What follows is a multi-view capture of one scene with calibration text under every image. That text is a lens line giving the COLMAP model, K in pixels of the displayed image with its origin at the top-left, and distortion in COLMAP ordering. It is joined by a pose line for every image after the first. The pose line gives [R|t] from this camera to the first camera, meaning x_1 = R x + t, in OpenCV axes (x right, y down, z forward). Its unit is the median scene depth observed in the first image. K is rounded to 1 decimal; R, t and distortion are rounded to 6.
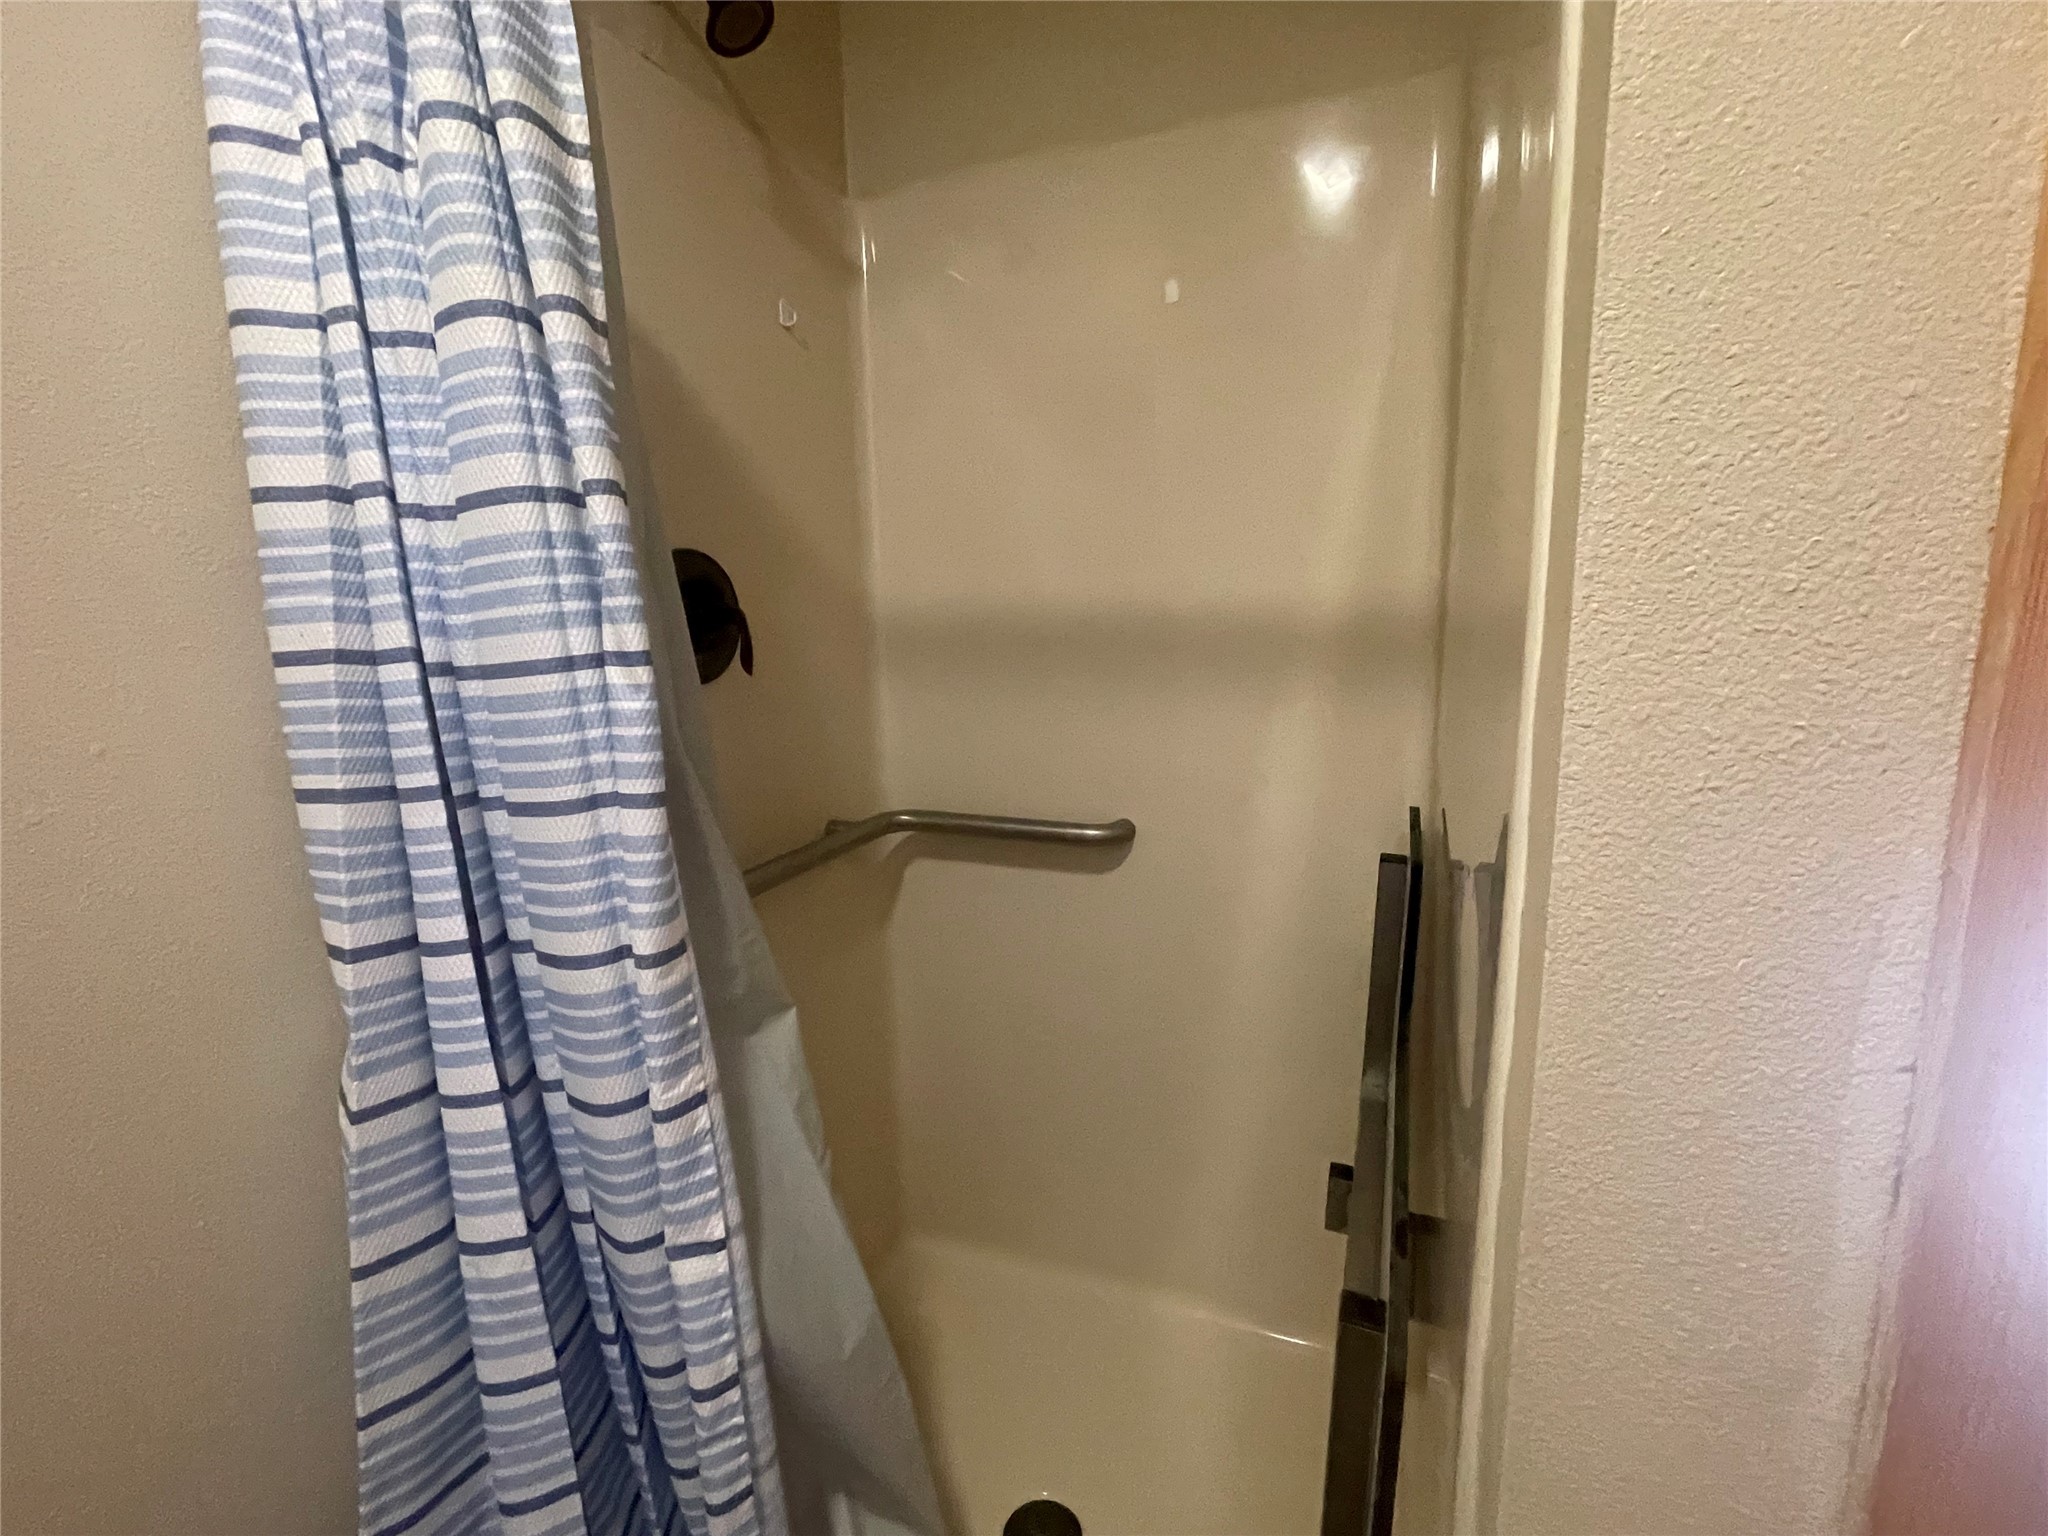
lens RADIAL K [[918.9, 0, 1024.8], [0, 918.9, 768.5], [0, 0, 1]] dist [-0.009303, 0.002643]
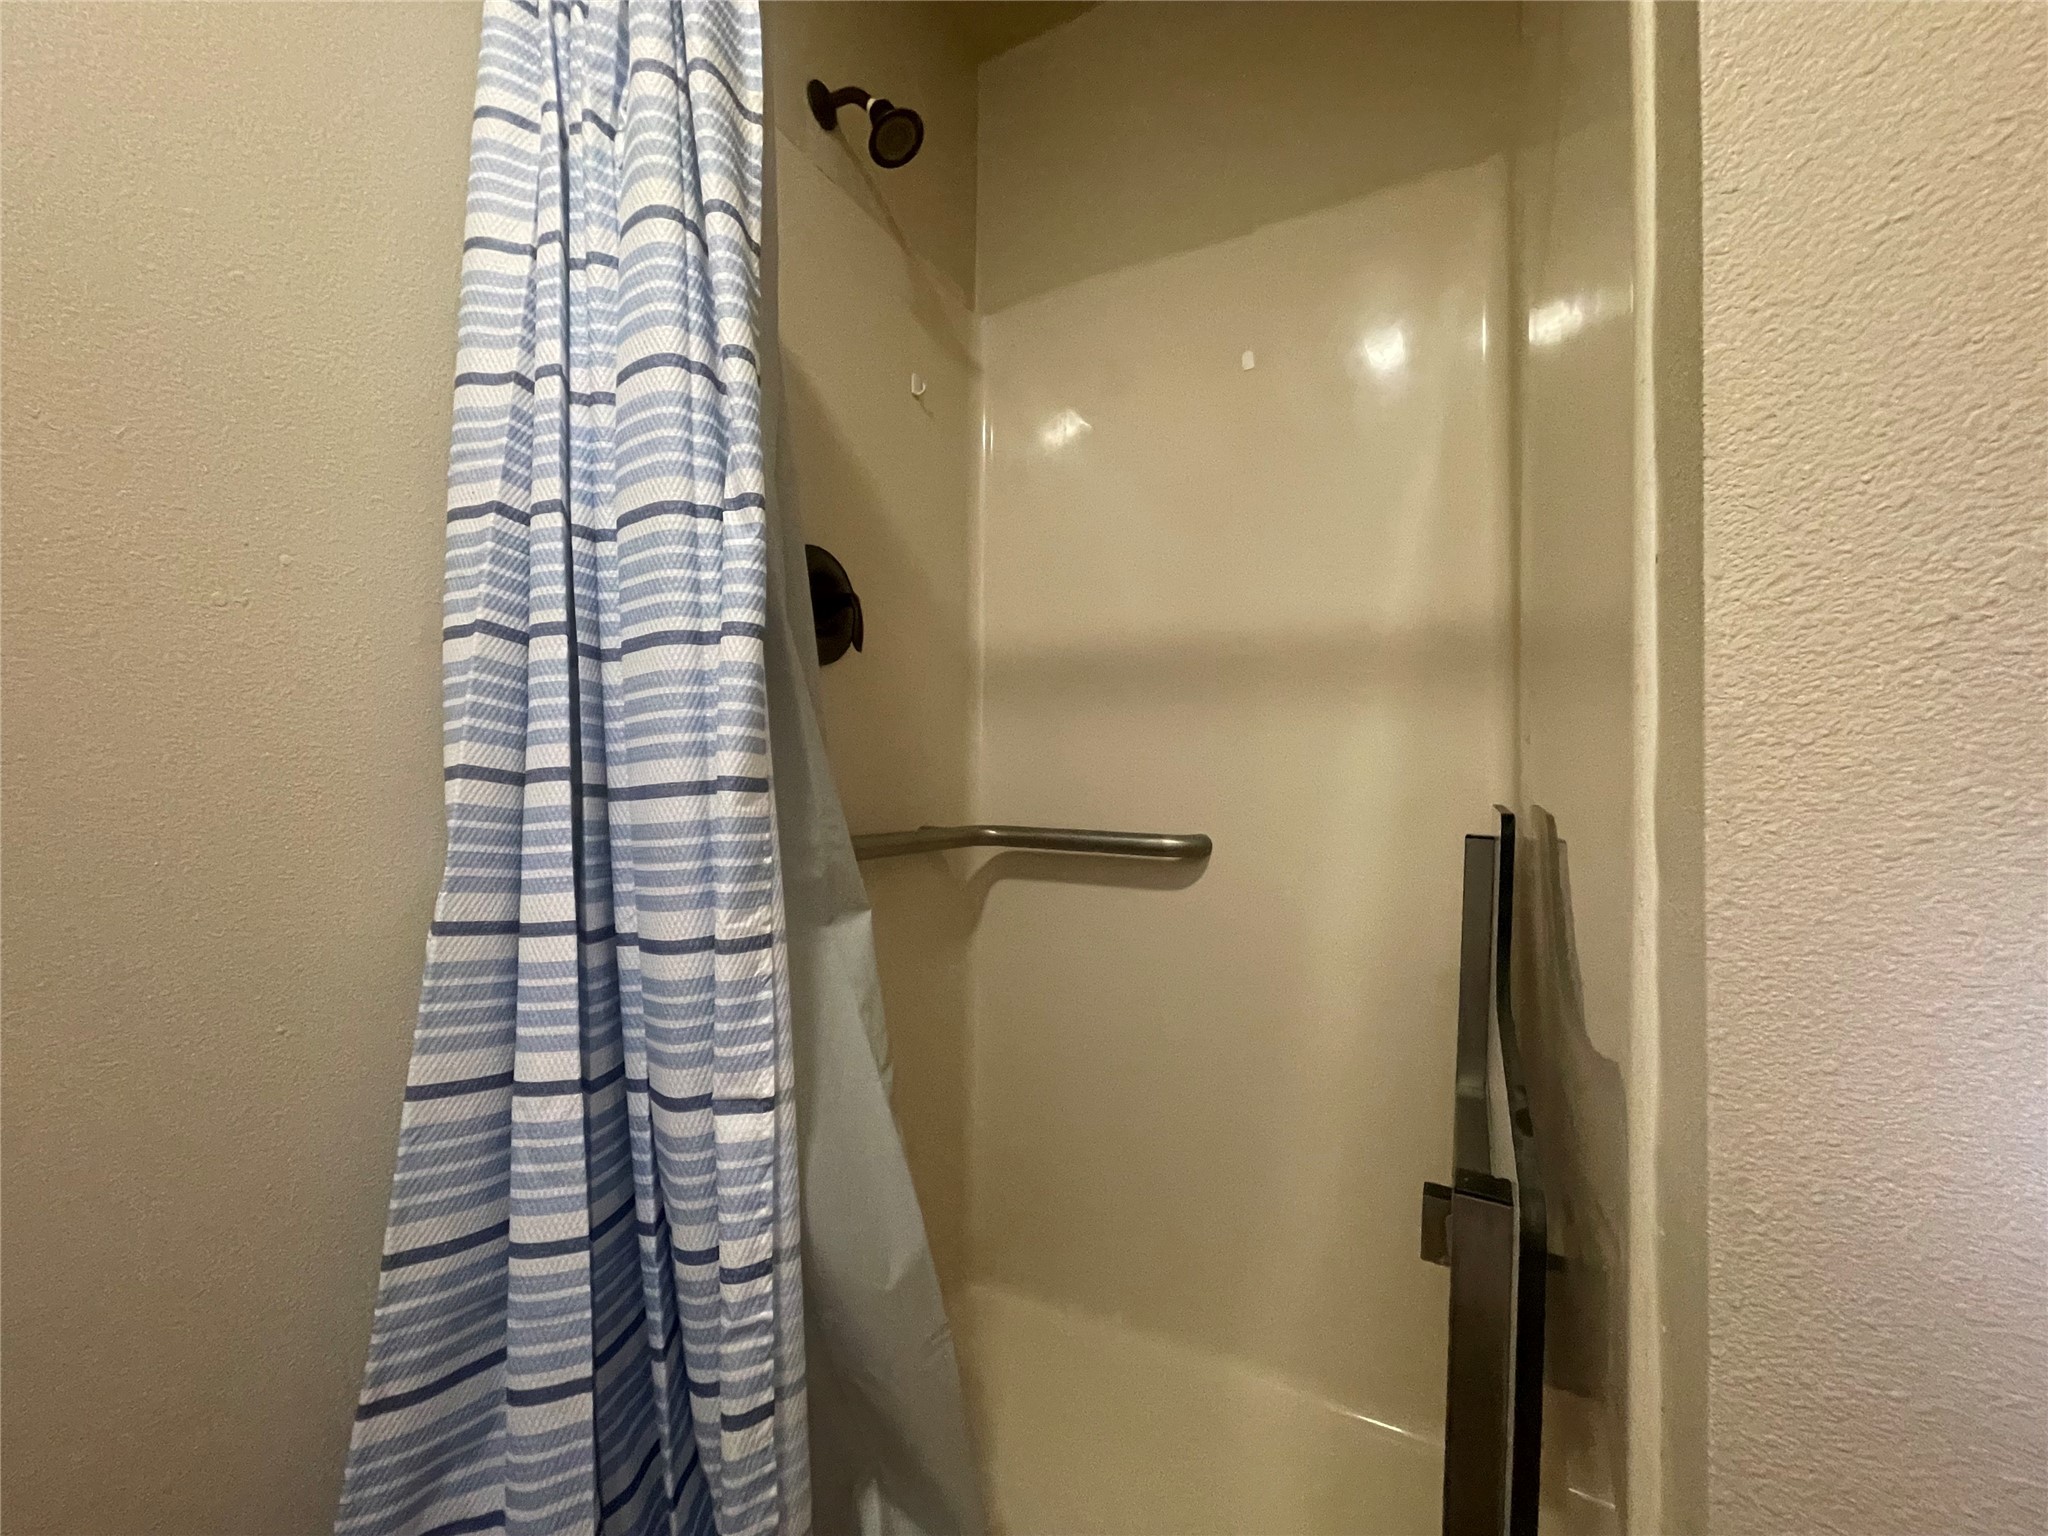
lens RADIAL K [[821.6, 0, 1026.6], [0, 821.6, 766.7], [0, 0, 1]] dist [-0.005121, 0.000269]
pose [[0.994007, 0.031118, -0.104789, 0.014360], [-0.050596, 0.980730, -0.188705, 0.334319], [0.096898, 0.192876, 0.976427, 0.127296]]
